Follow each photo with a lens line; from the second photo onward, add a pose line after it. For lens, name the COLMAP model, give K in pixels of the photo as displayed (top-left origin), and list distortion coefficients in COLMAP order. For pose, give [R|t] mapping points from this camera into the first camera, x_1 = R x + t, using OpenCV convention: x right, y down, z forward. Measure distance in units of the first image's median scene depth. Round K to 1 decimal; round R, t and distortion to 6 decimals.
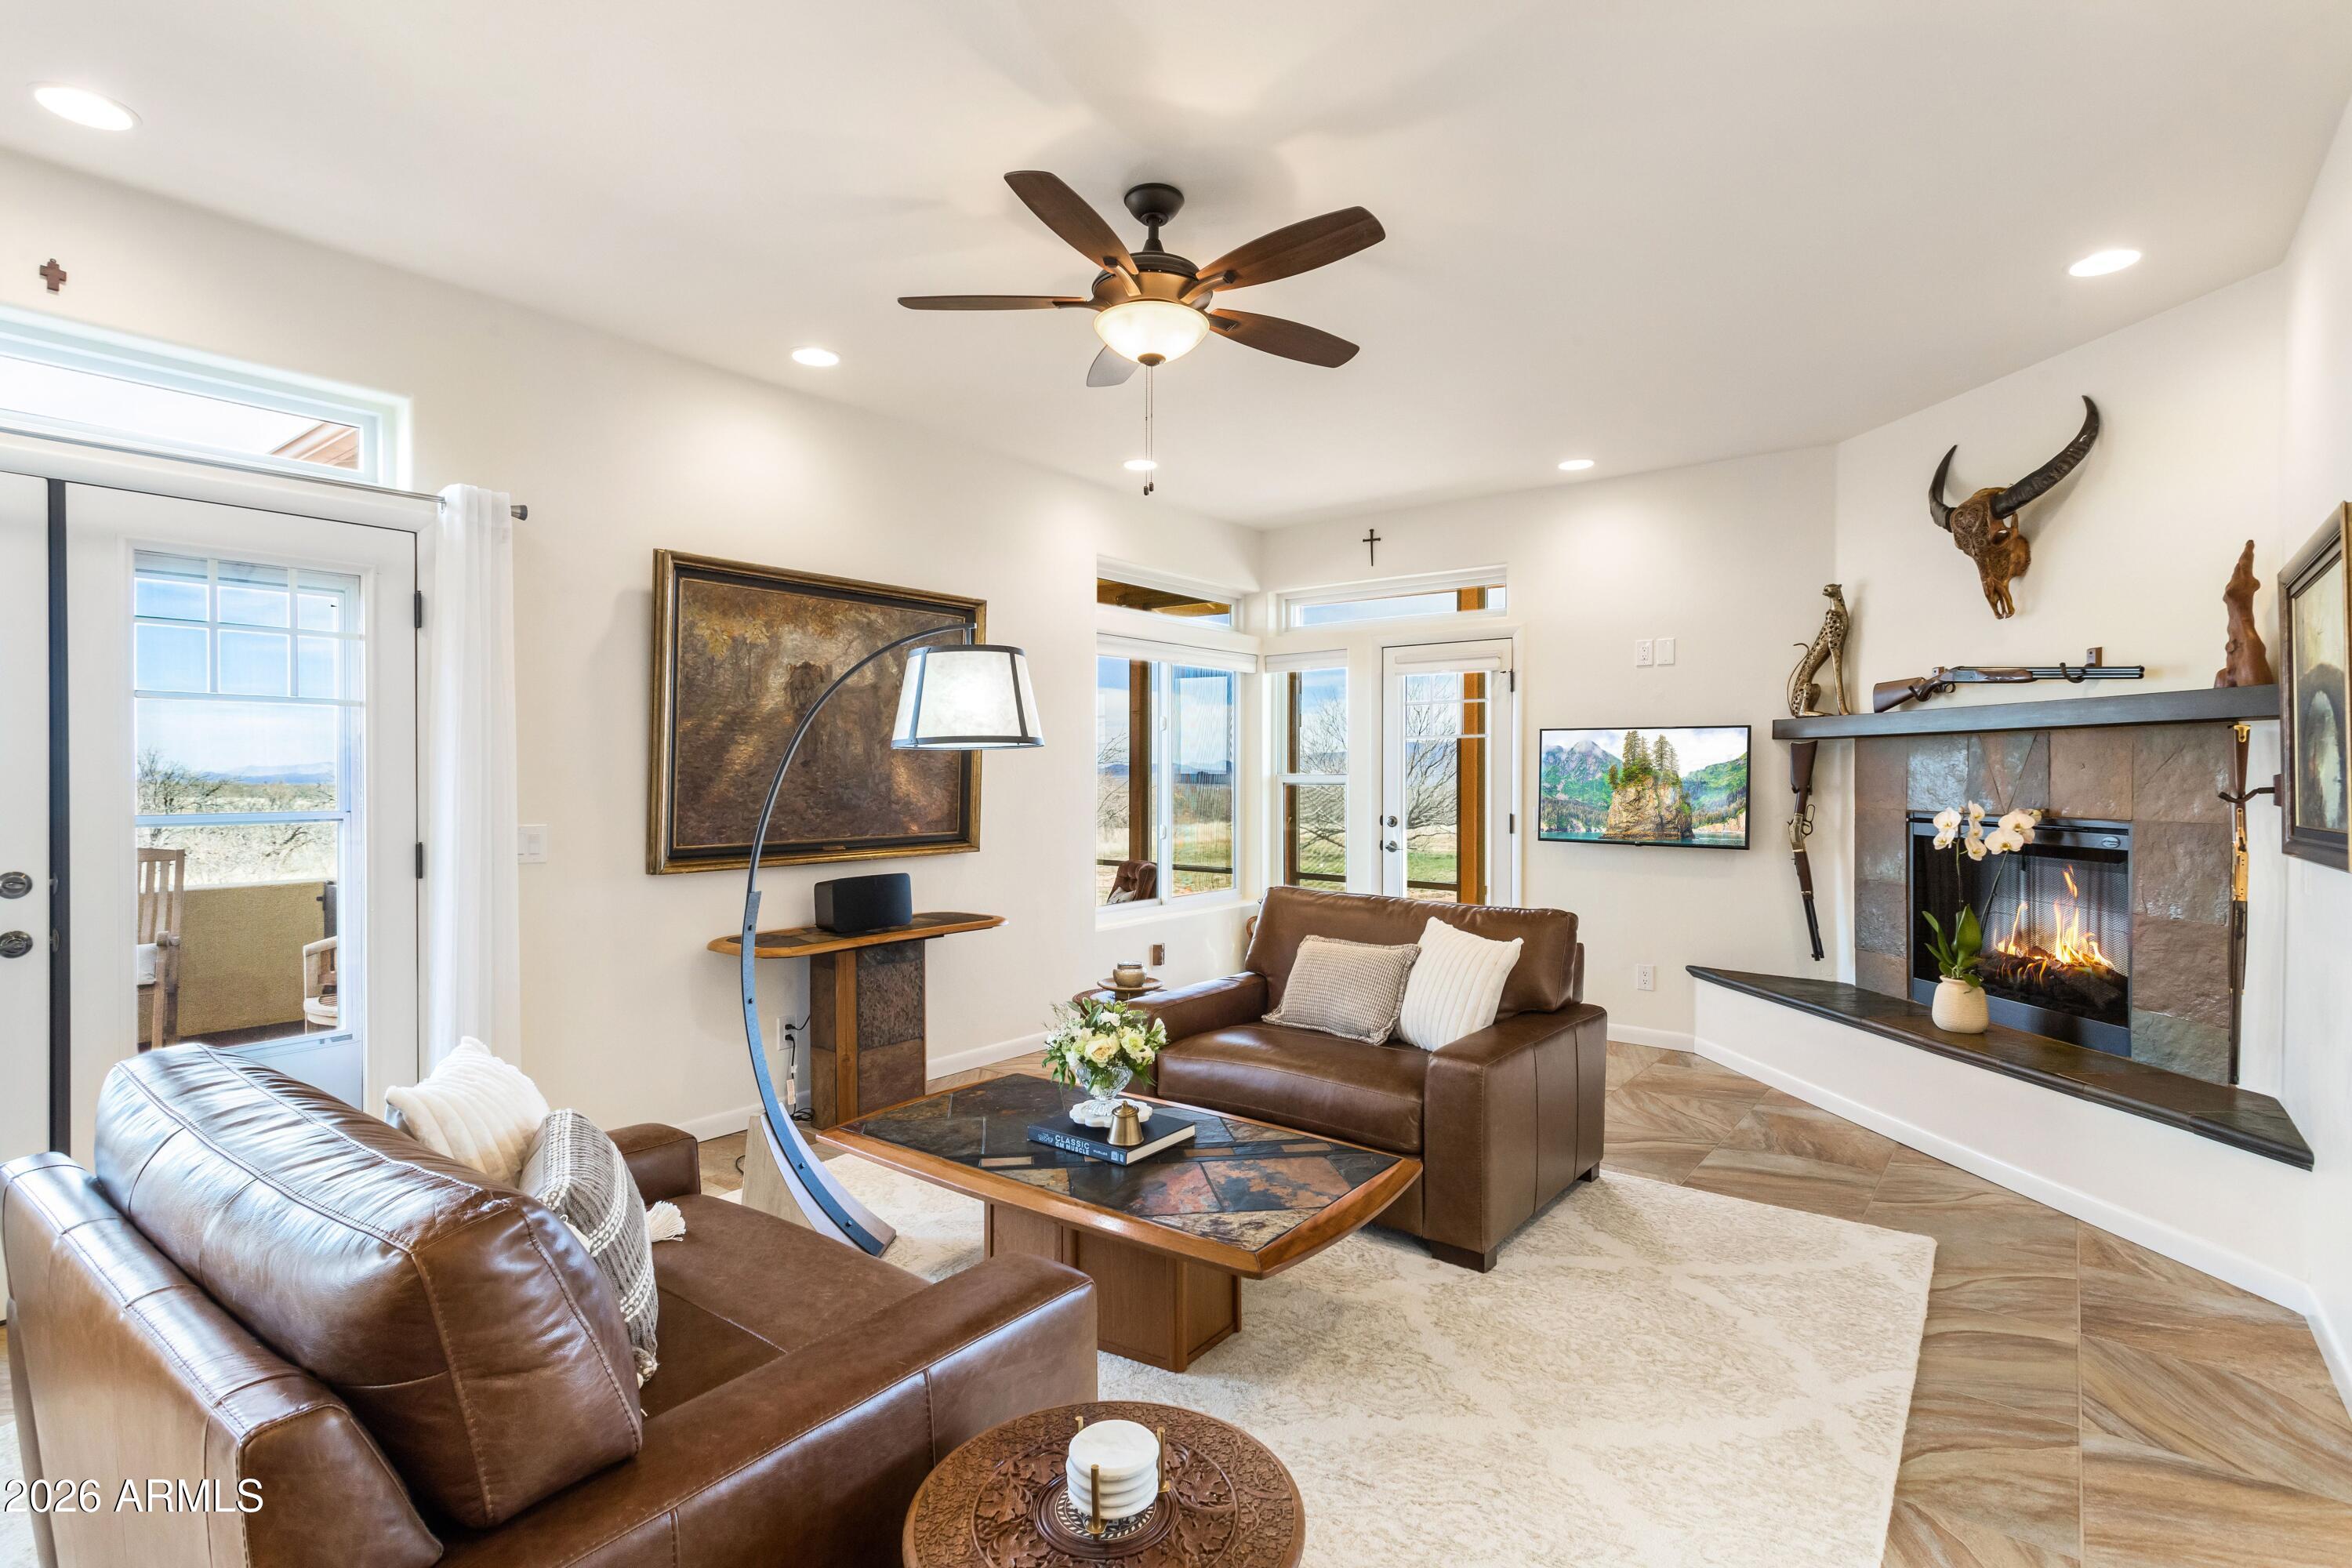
lens RADIAL K [[1138.6, 0, 1170.4], [0, 1138.6, 775.3], [0, 0, 1]] dist [0.009563, -0.000898]
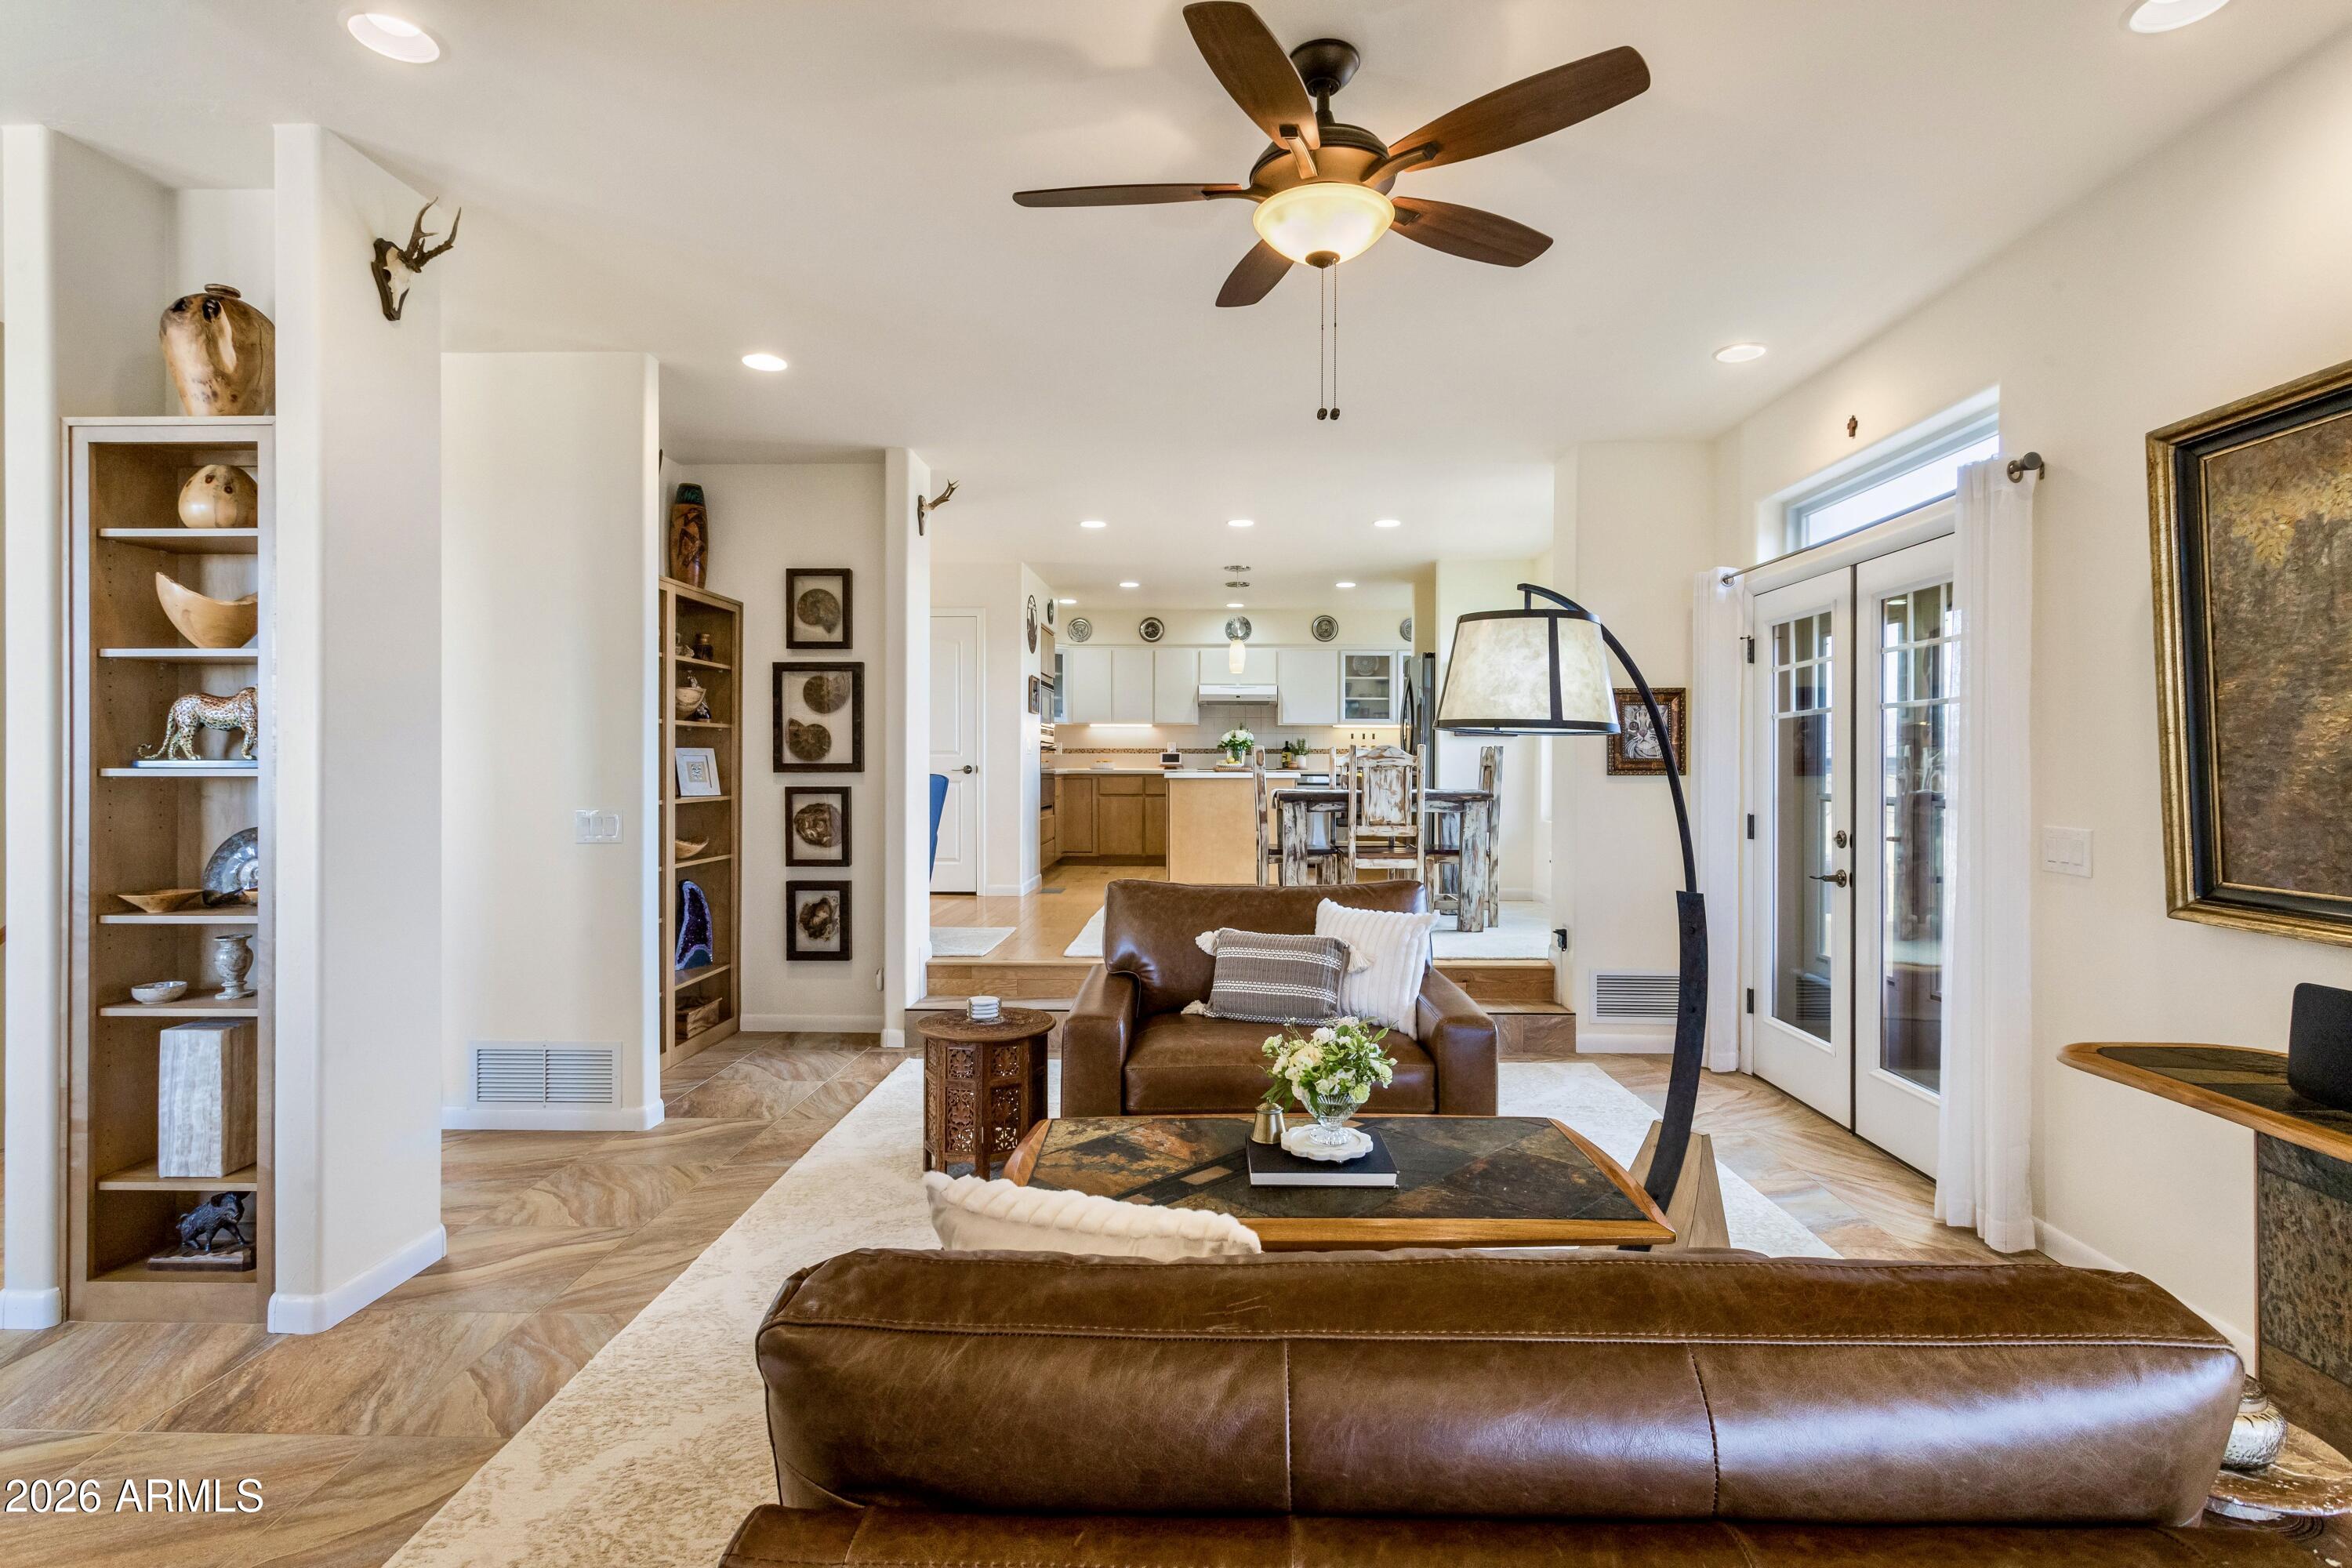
lens RADIAL K [[1151.6, 0, 1193.2], [0, 1151.6, 764.4], [0, 0, 1]] dist [0.002973, 0.000958]
pose [[-0.802094, -0.004607, -0.597180, 0.397807], [-0.004953, 0.999987, -0.001061, 0.001179], [0.597177, 0.002107, -0.802107, 1.155059]]
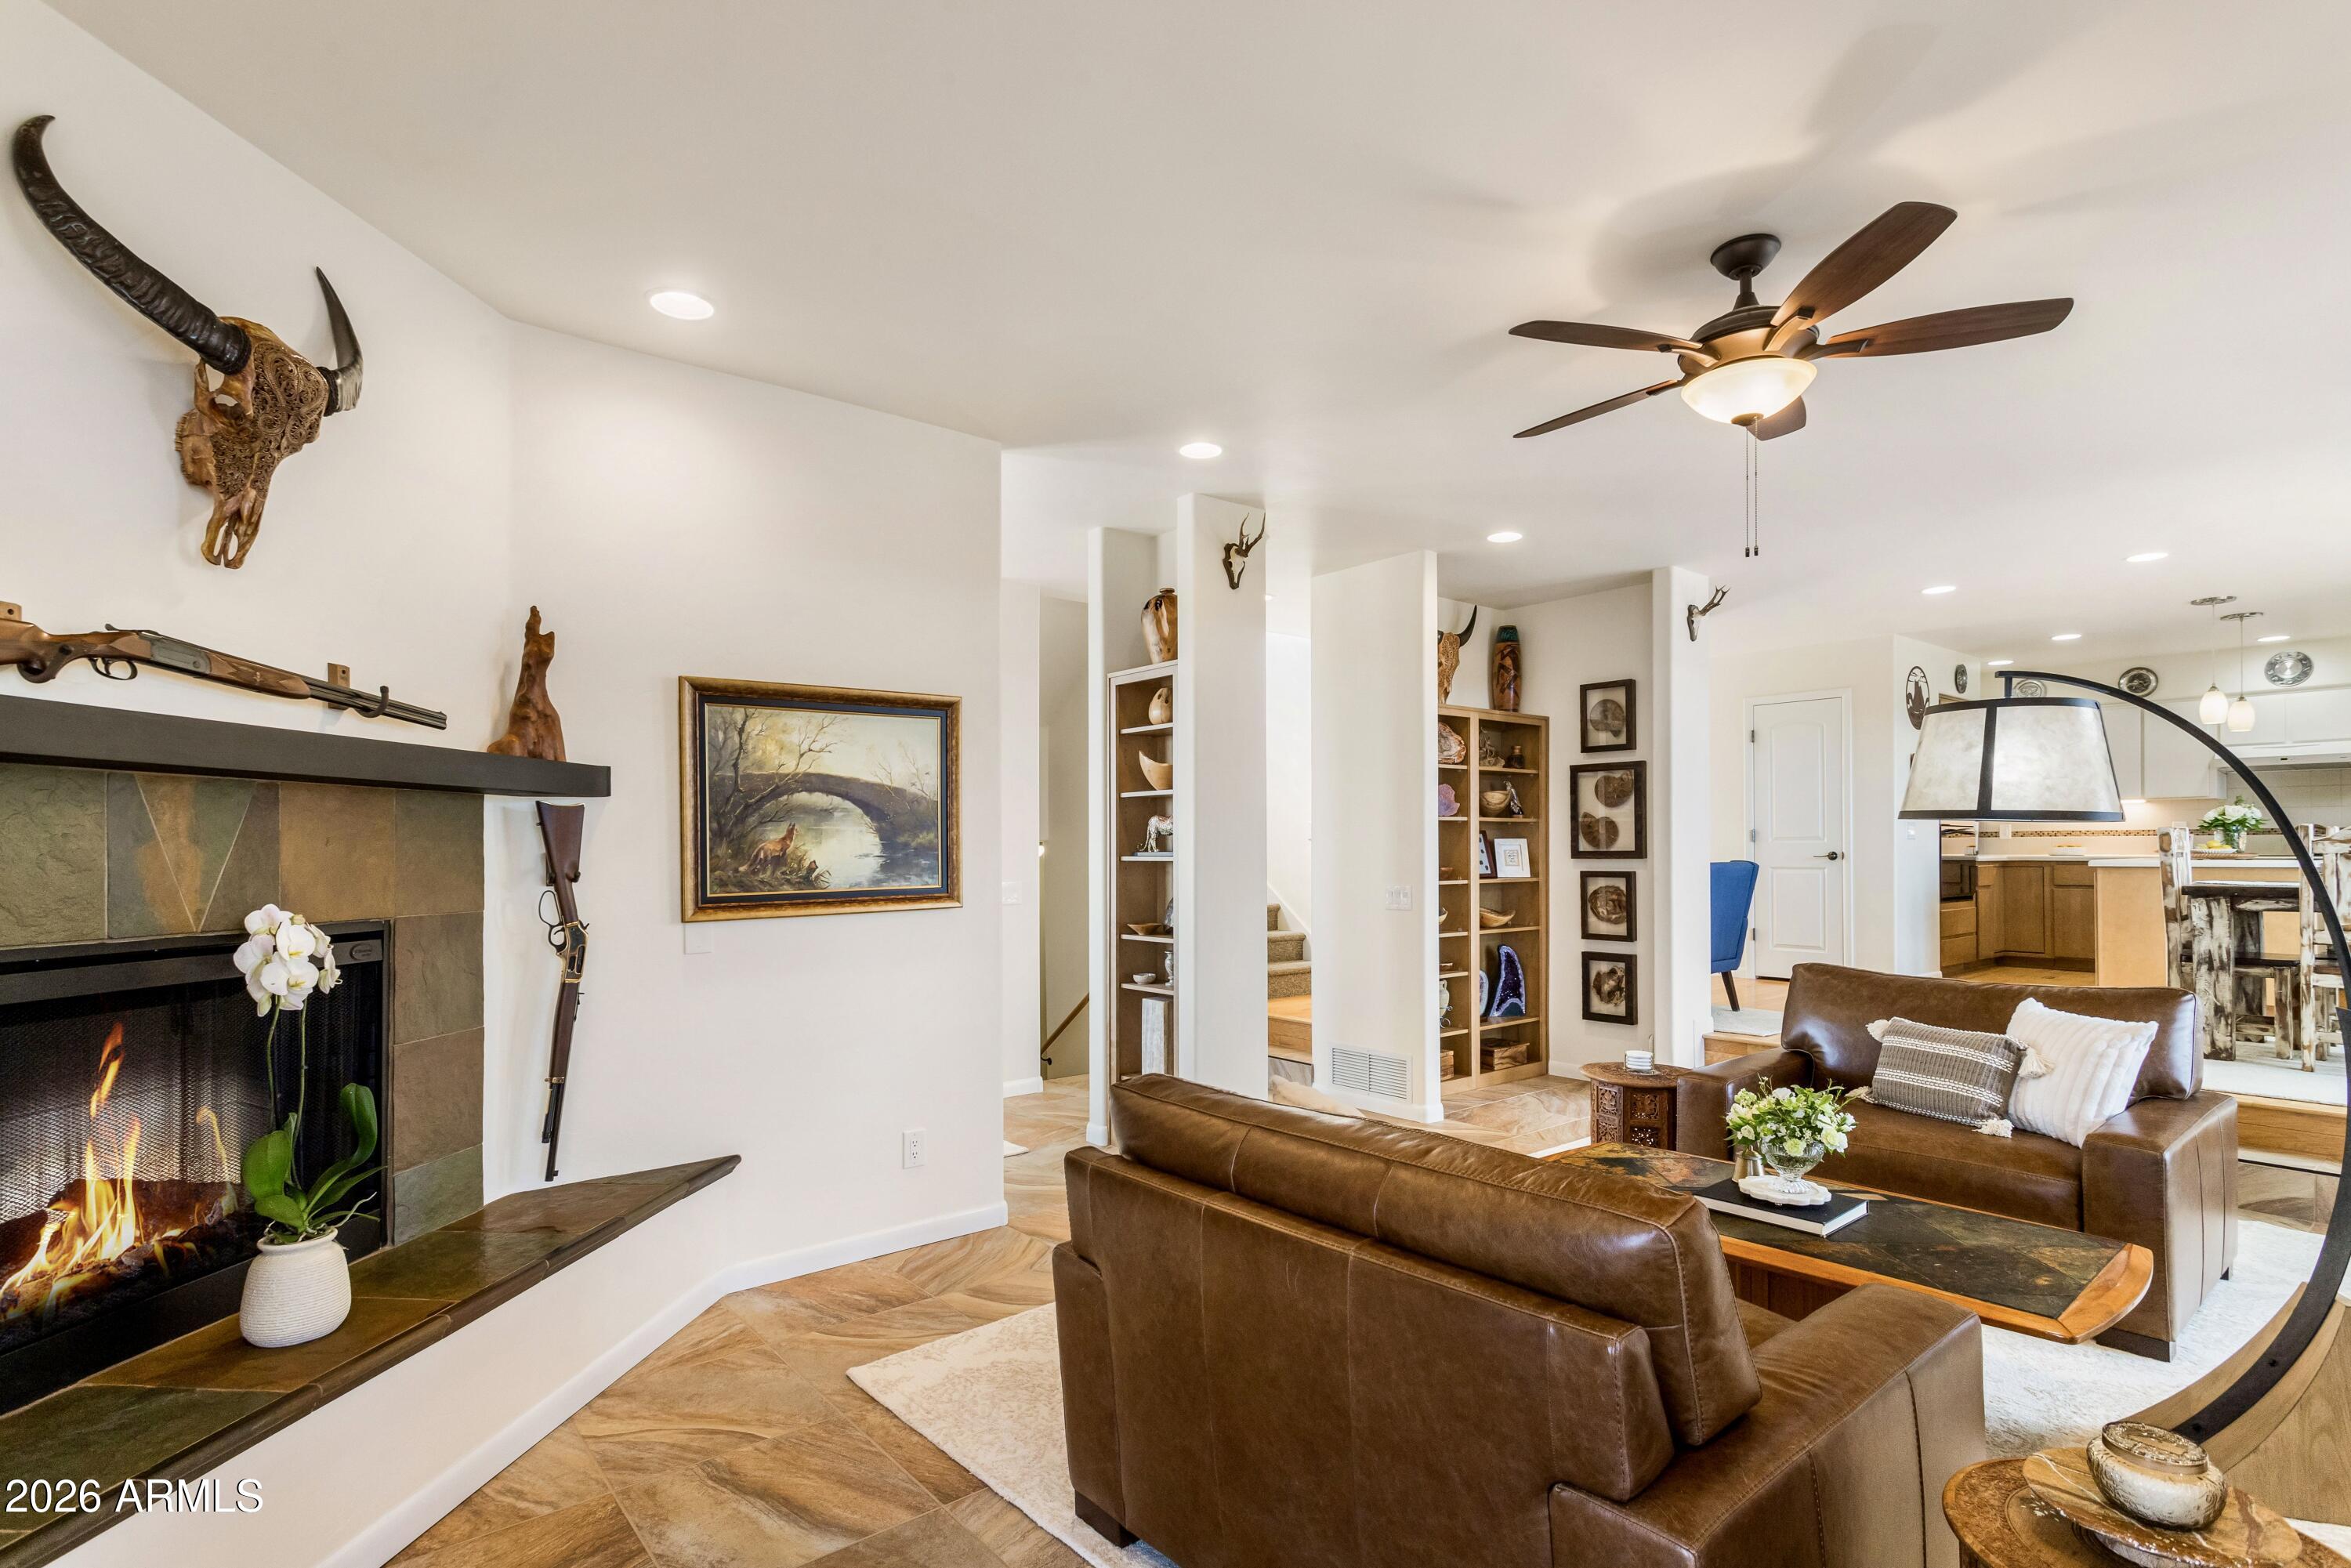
lens RADIAL K [[1156.9, 0, 1173.4], [0, 1156.9, 841.2], [0, 0, 1]] dist [0.008807, 0.000409]
pose [[-0.977315, 0.001411, 0.211784, 0.178845], [0.000197, 0.999983, -0.005750, -0.003682], [-0.211789, -0.005578, -0.977300, 1.470198]]
